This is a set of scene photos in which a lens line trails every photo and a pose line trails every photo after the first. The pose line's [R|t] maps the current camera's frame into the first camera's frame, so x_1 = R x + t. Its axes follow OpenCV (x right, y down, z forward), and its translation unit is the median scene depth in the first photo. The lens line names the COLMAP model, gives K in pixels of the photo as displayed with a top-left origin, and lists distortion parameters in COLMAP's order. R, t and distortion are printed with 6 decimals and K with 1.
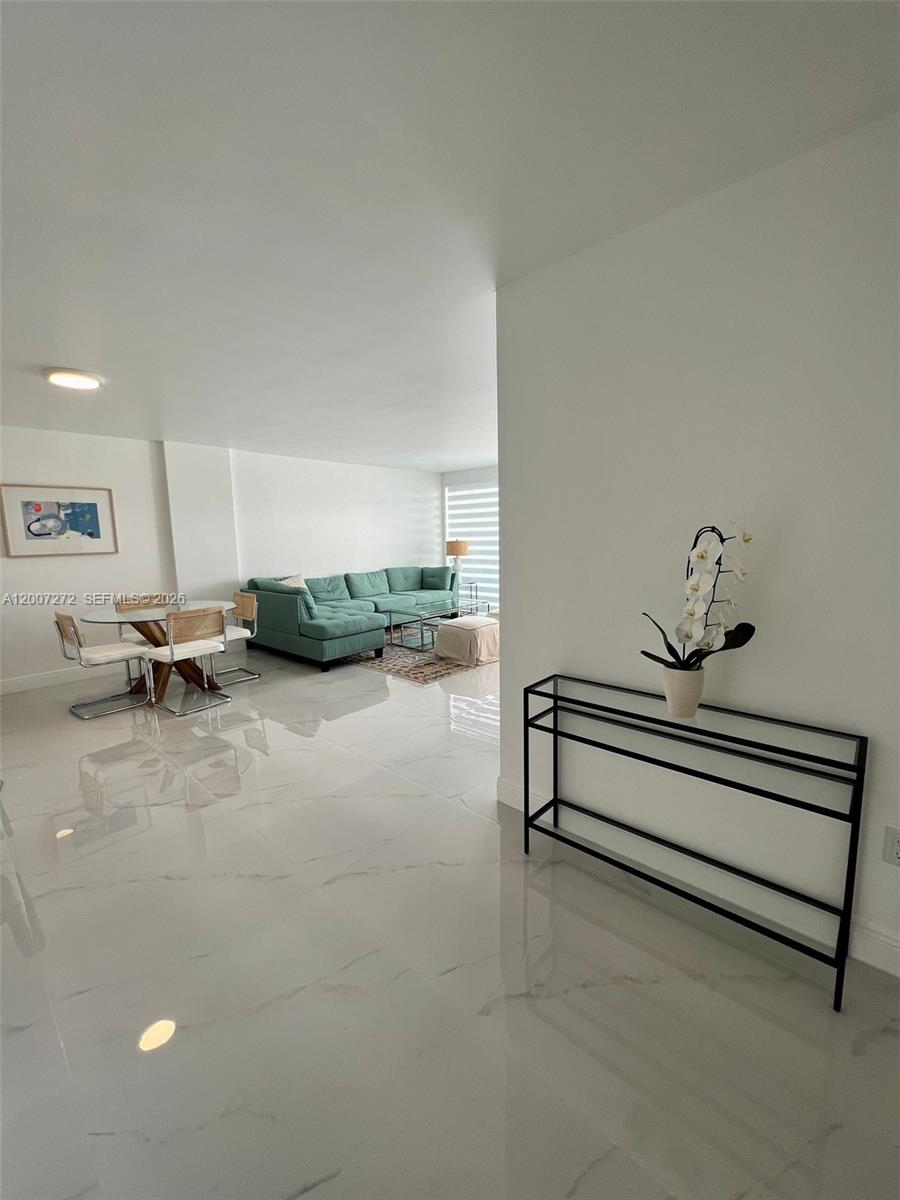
lens RADIAL K [[479.2, 0, 453.0], [0, 479.2, 599.4], [0, 0, 1]] dist [-0.001242, 0.000463]
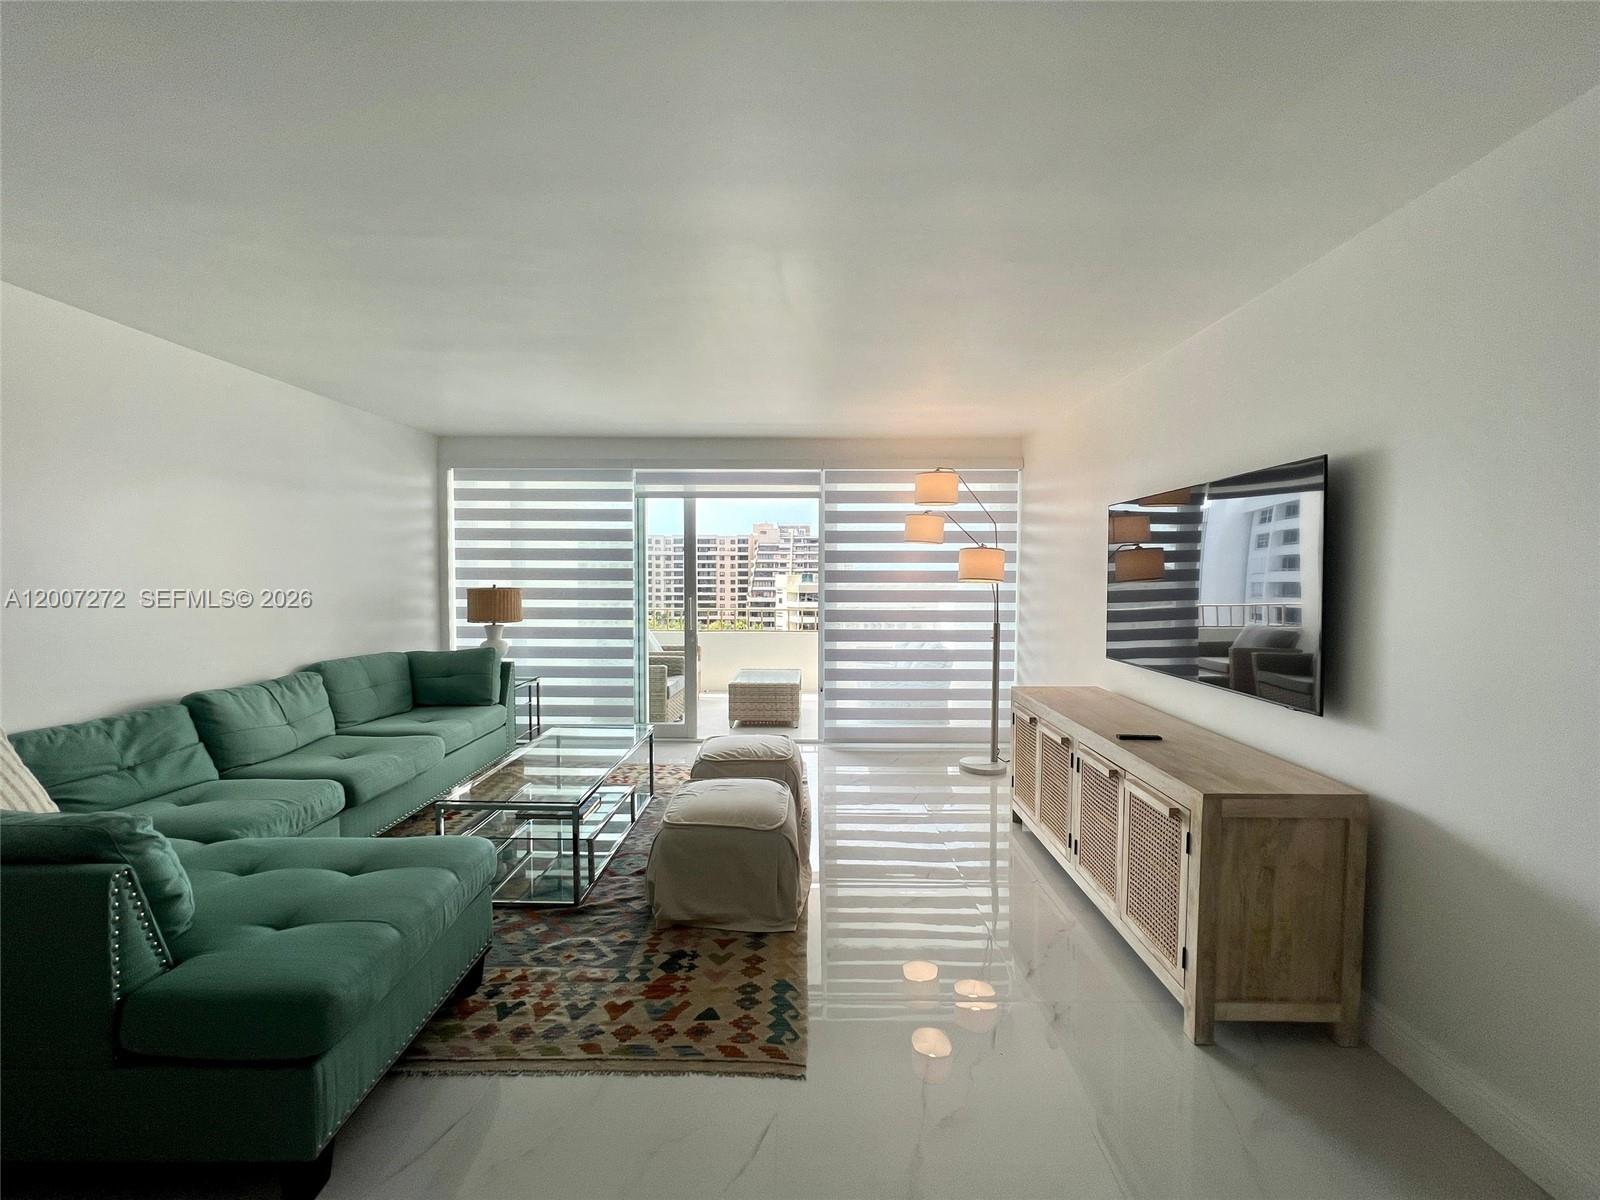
lens RADIAL K [[639.0, 0, 801.2], [0, 639.0, 597.5], [0, 0, 1]] dist [-0.001242, 0.000463]
pose [[0.741941, -0.004410, 0.670451, -0.298957], [0.069941, 0.995032, -0.070854, -0.086023], [-0.666808, 0.099462, 0.738563, 0.617500]]
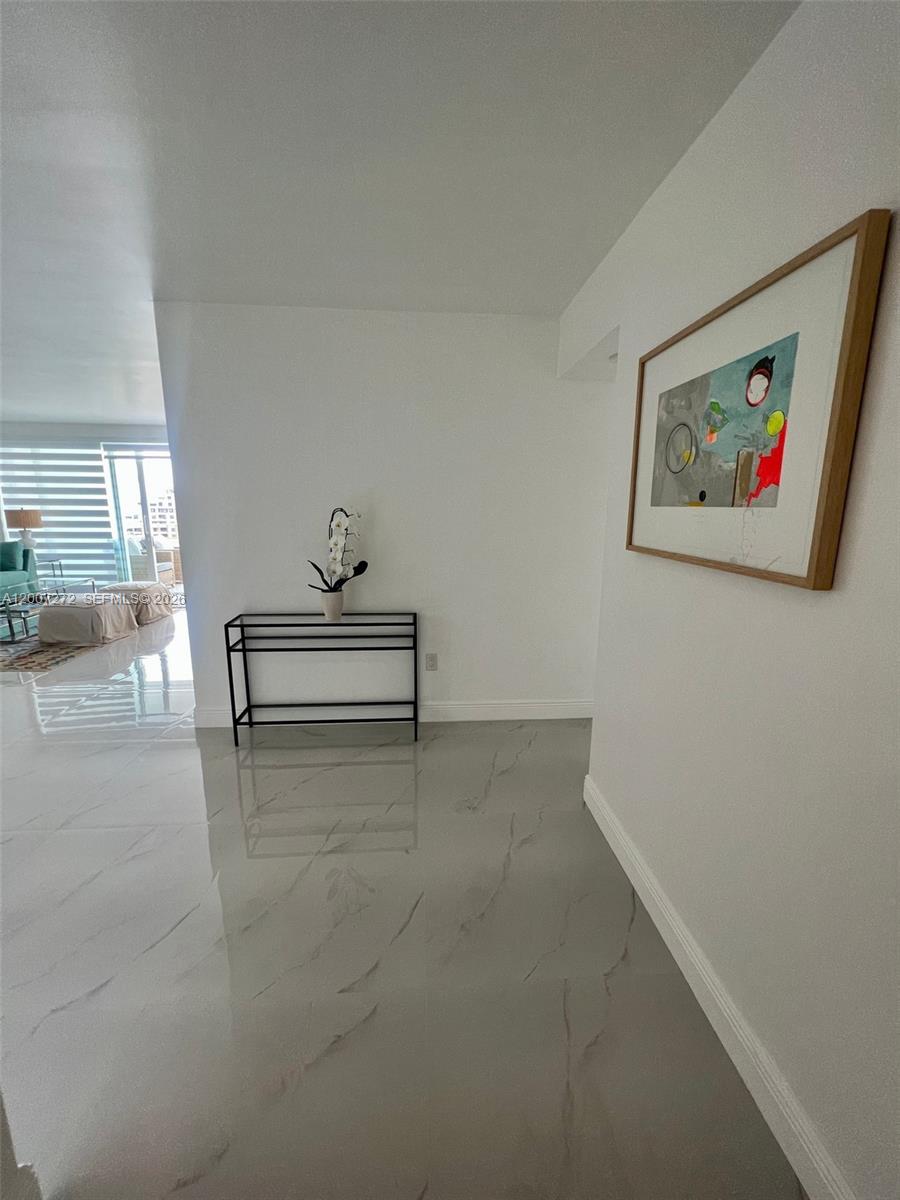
lens RADIAL K [[479.2, 0, 453.0], [0, 479.2, 599.4], [0, 0, 1]] dist [-0.001242, 0.000463]
pose [[0.688377, -0.114673, 0.716232, -0.148419], [0.072632, 0.993359, 0.089236, 0.016701], [-0.721708, -0.009406, 0.692134, -0.161530]]
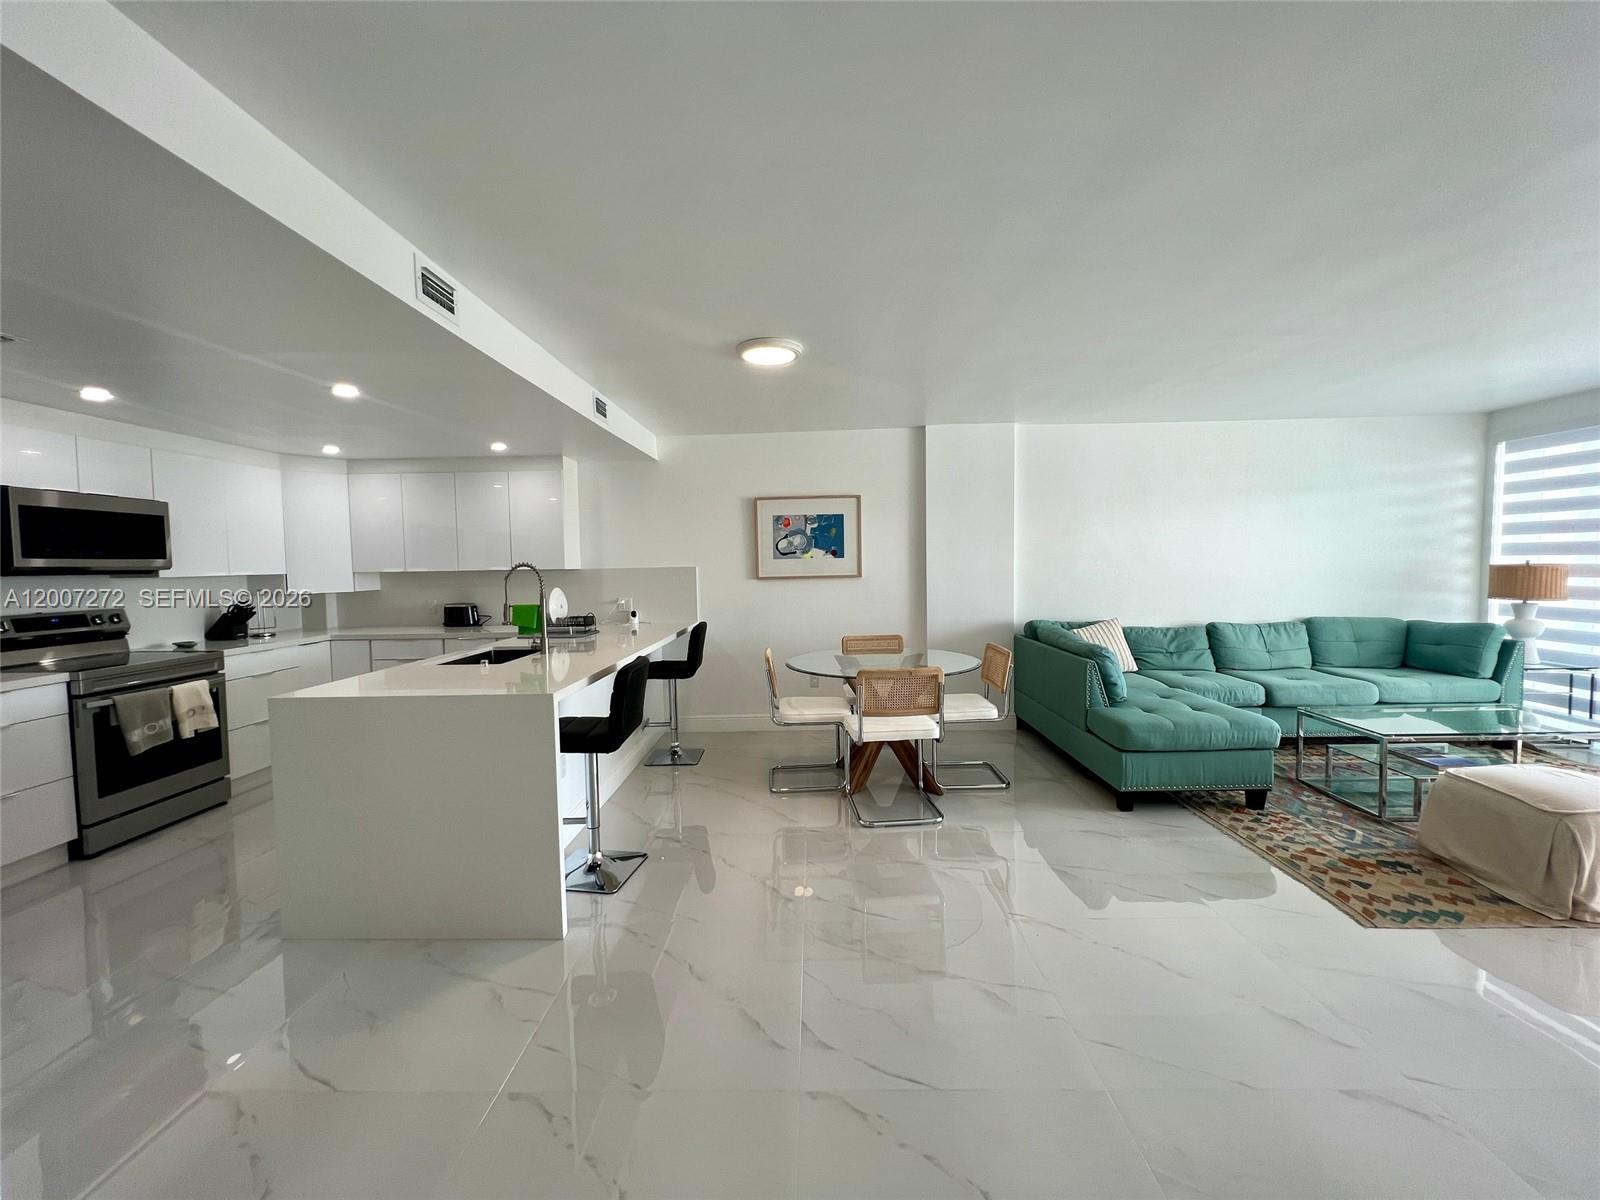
lens RADIAL K [[639.0, 0, 801.2], [0, 639.0, 597.5], [0, 0, 1]] dist [-0.001242, 0.000463]
pose [[0.660126, 0.050471, -0.749457, 0.014722], [-0.095060, 0.995332, -0.016699, -0.037928], [0.745115, 0.082267, 0.661842, 0.253777]]
